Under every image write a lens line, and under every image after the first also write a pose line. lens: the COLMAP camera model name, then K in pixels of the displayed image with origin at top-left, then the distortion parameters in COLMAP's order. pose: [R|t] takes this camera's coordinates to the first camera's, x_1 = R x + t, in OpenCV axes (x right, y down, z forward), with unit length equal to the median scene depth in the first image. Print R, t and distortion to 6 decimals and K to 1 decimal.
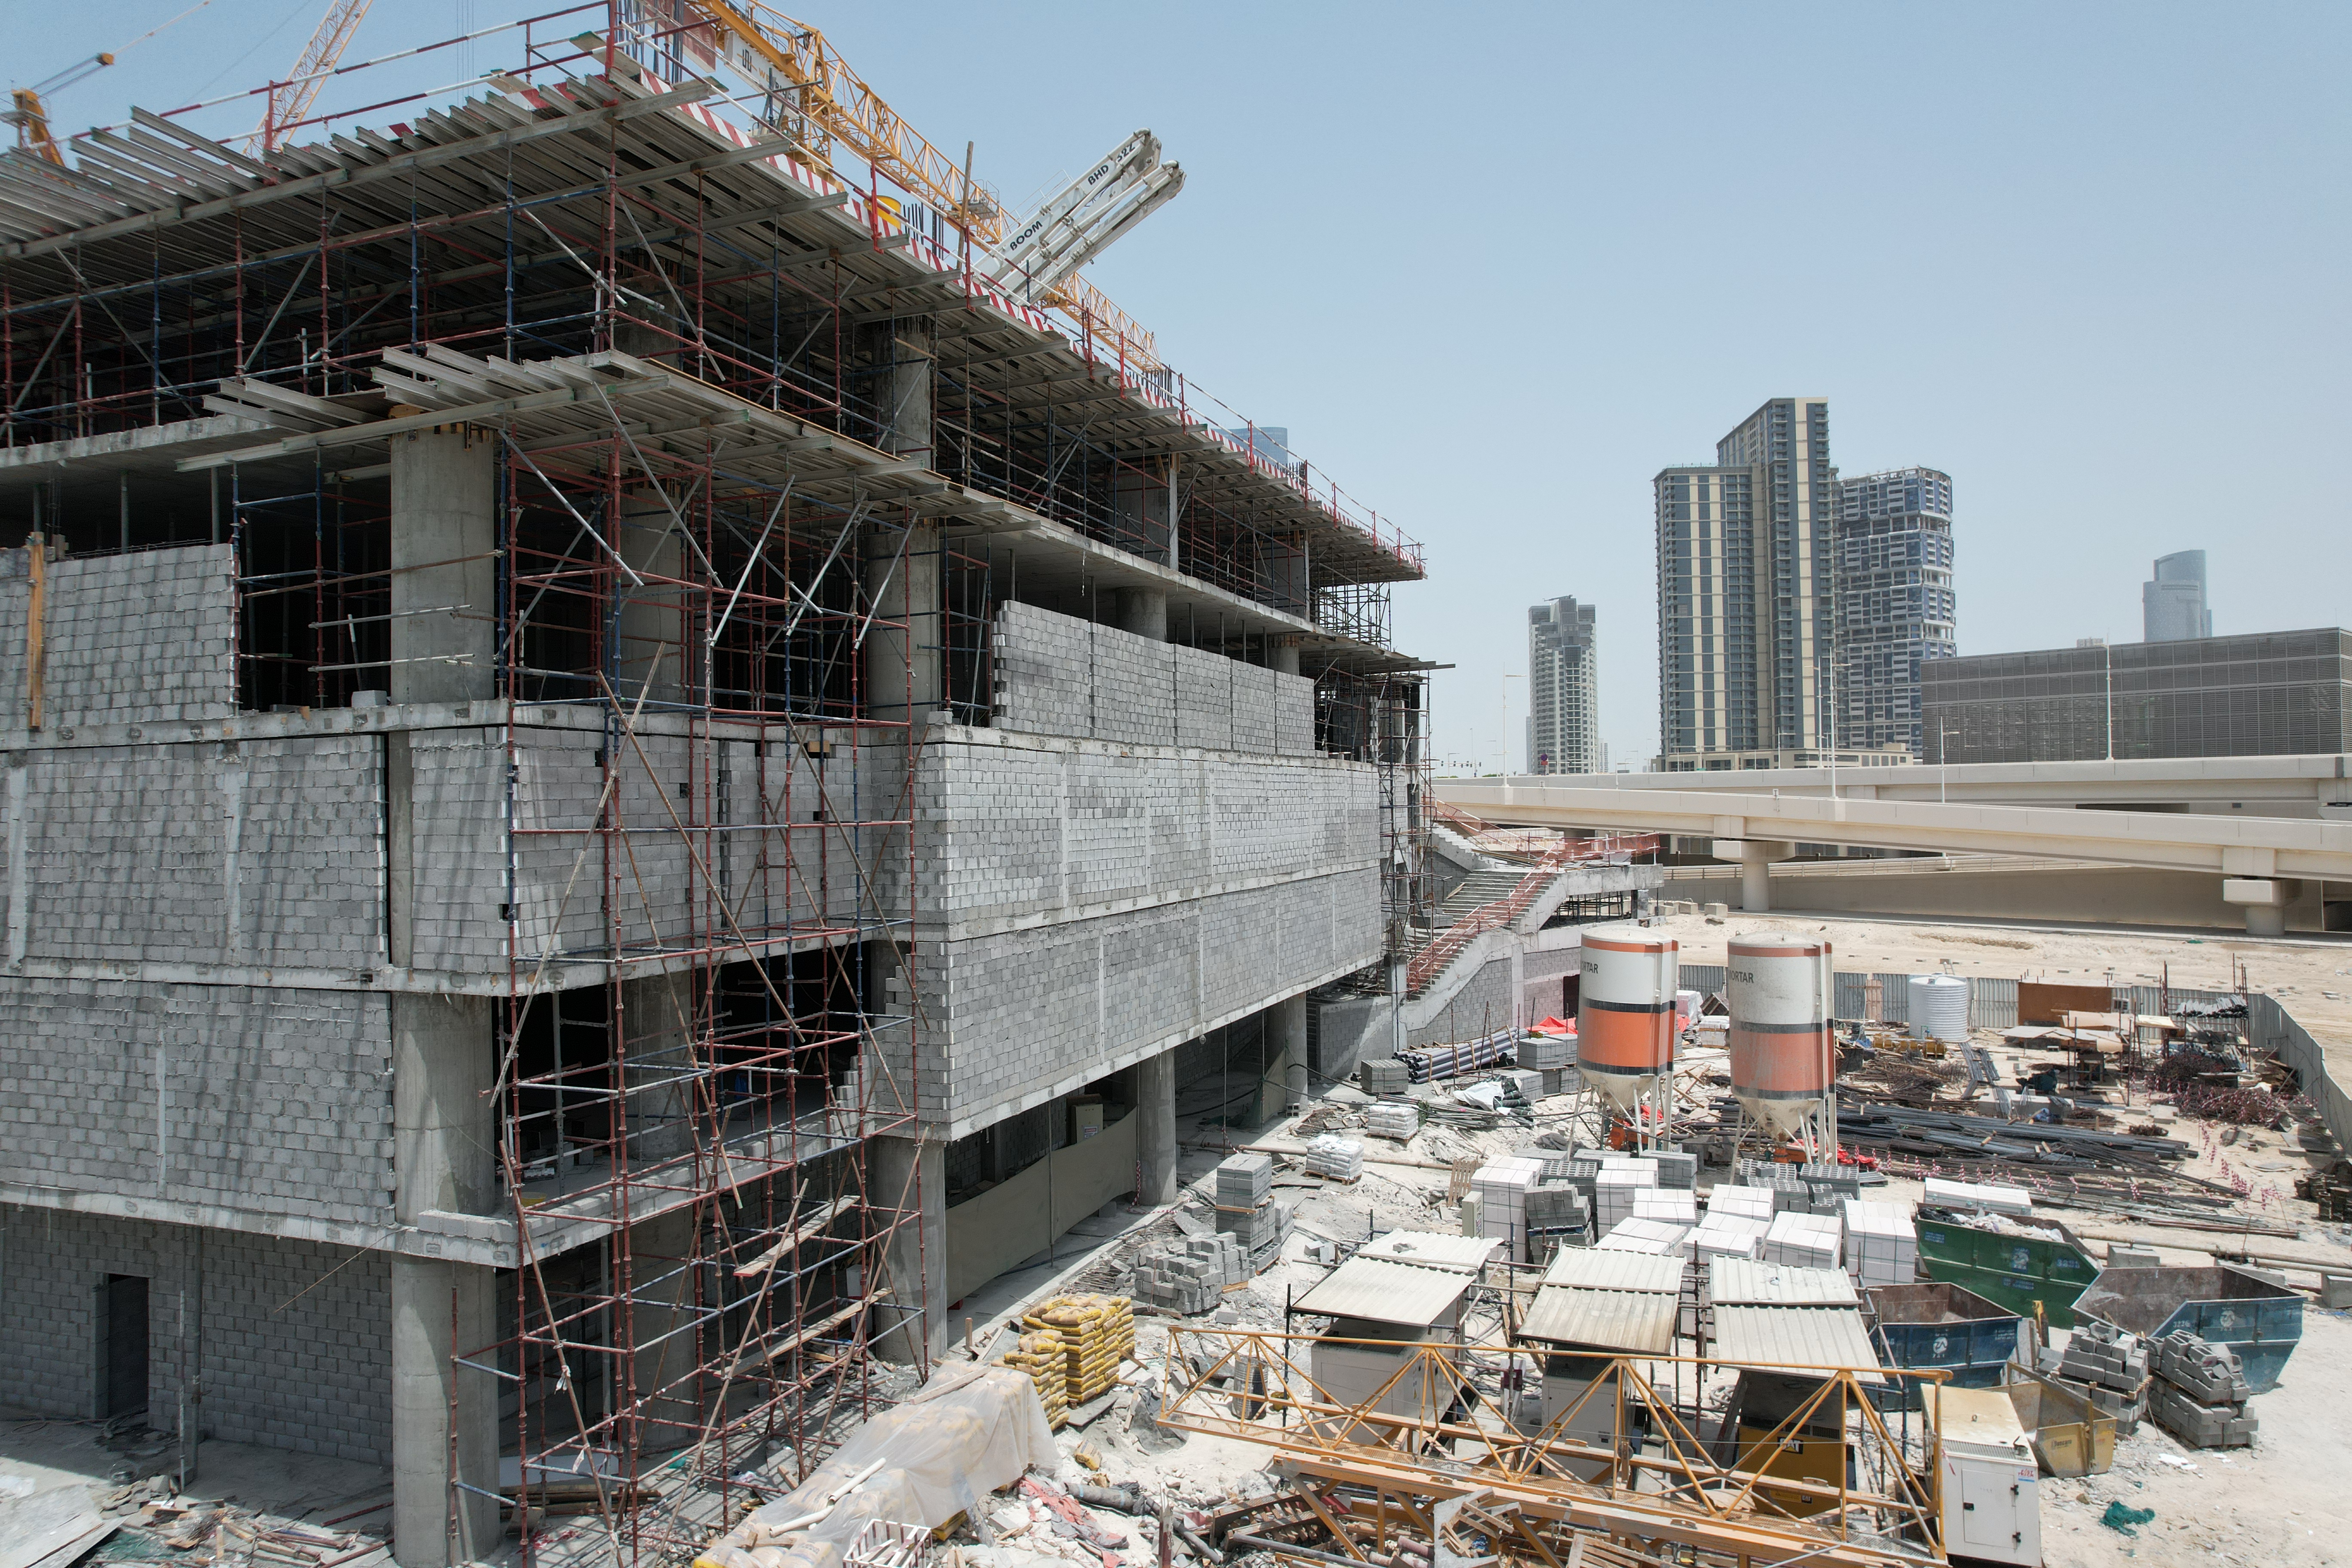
lens RADIAL K [[1499.8, 0, 1182.4], [0, 1499.8, 785.5], [0, 0, 1]] dist [-0.084779, 0.077136]
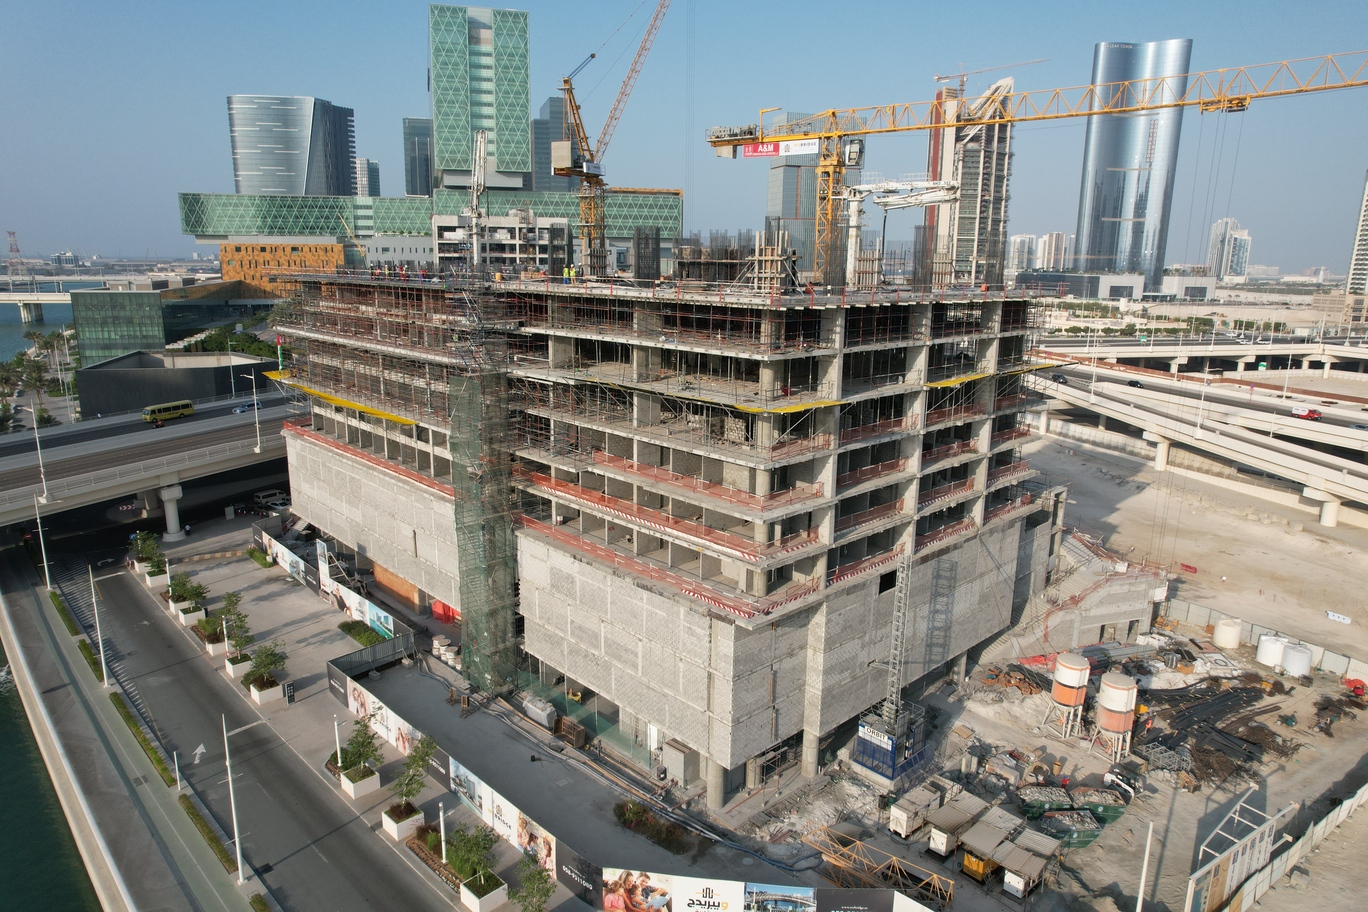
lens RADIAL K [[872.3, 0, 687.7], [0, 872.3, 456.9], [0, 0, 1]] dist [-0.084779, 0.077136]
pose [[0.904784, 0.118863, -0.408948, 0.428070], [-0.019354, 0.970745, 0.239332, -1.135066], [0.425432, -0.208629, 0.880615, -1.212242]]
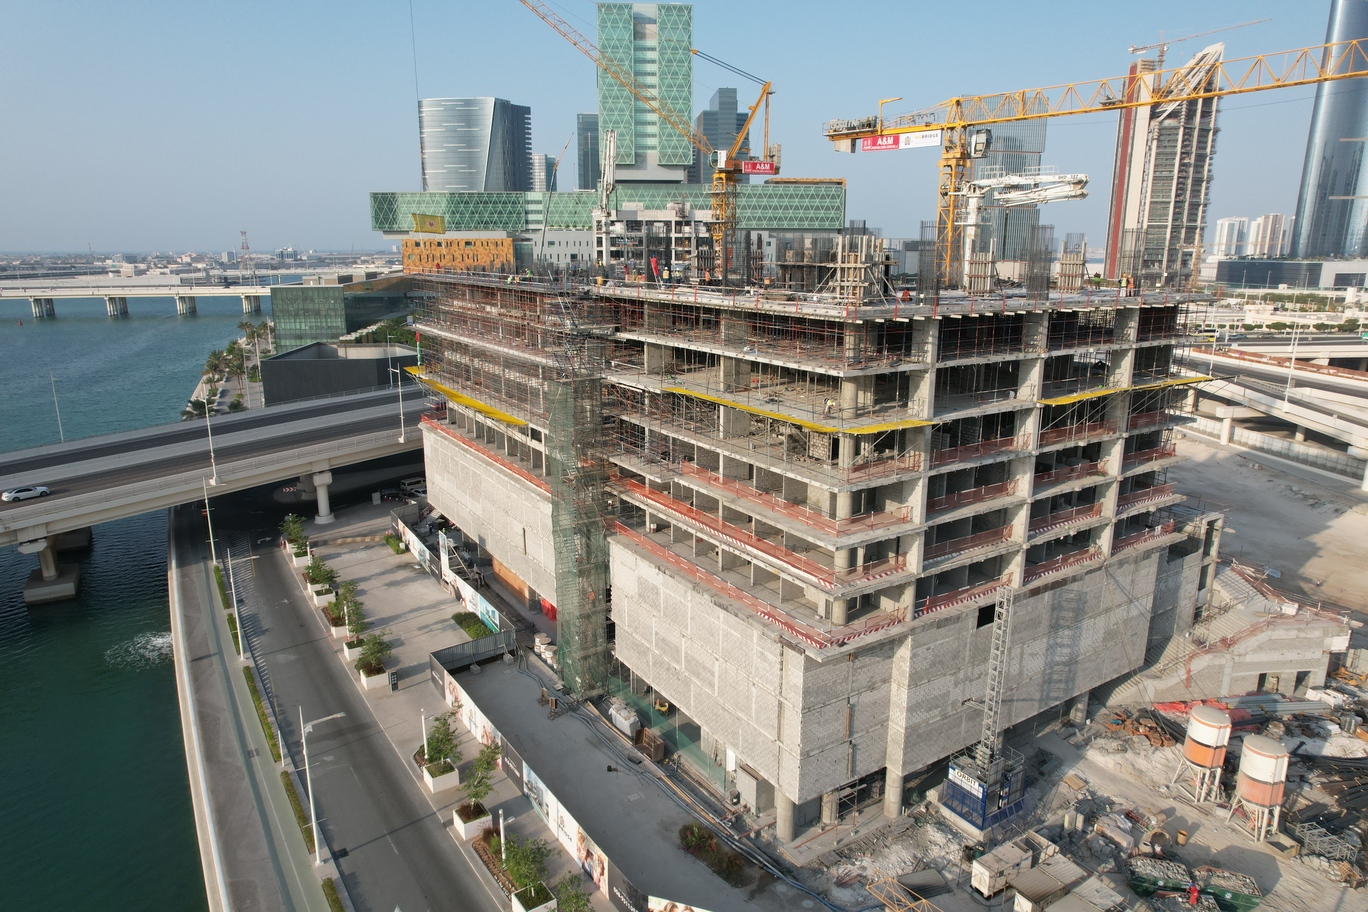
lens RADIAL K [[871.2, 0, 688.1], [0, 871.2, 460.5], [0, 0, 1]] dist [-0.089699, 0.083584]
pose [[0.806921, 0.154922, -0.569980, 0.571225], [-0.003677, 0.966289, 0.257434, -1.179582], [0.590648, -0.205633, 0.780289, -0.995109]]
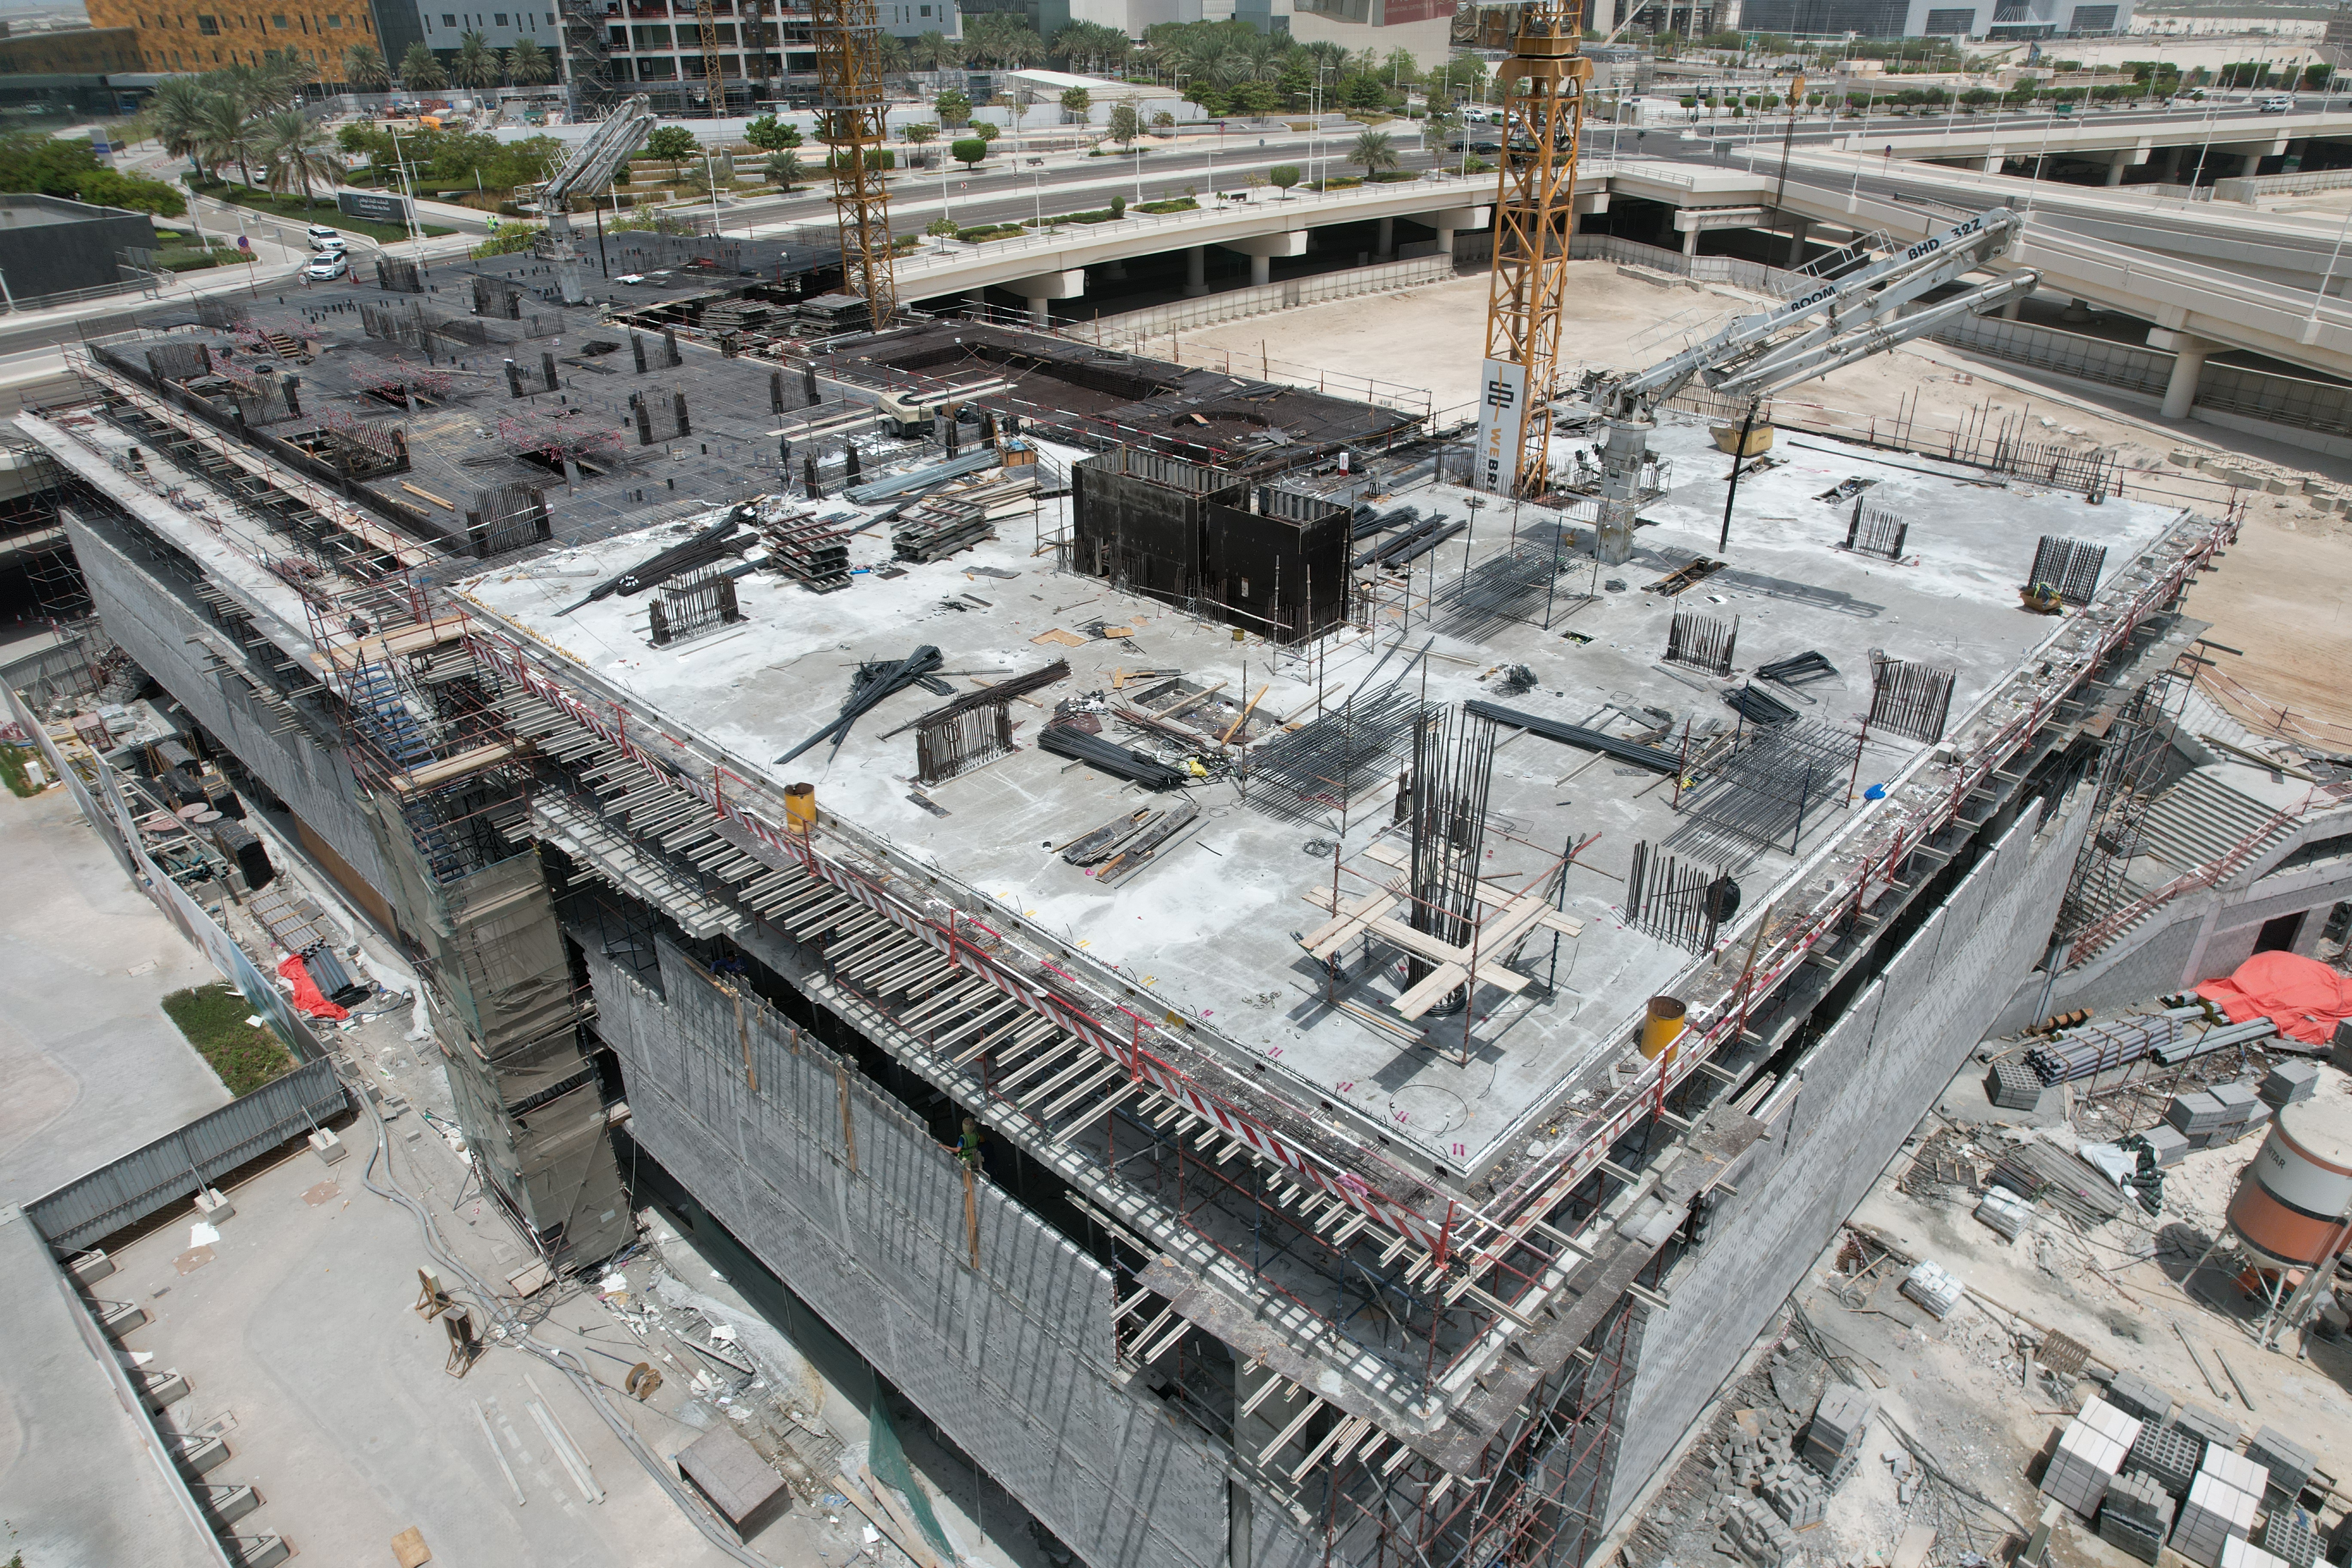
lens RADIAL K [[1499.8, 0, 1182.4], [0, 1499.8, 785.5], [0, 0, 1]] dist [-0.084779, 0.077136]
pose [[0.924015, 0.187544, -0.333201, -0.181296], [0.001329, 0.869862, 0.493293, -0.925173], [0.382353, -0.456253, 0.803517, 0.127970]]
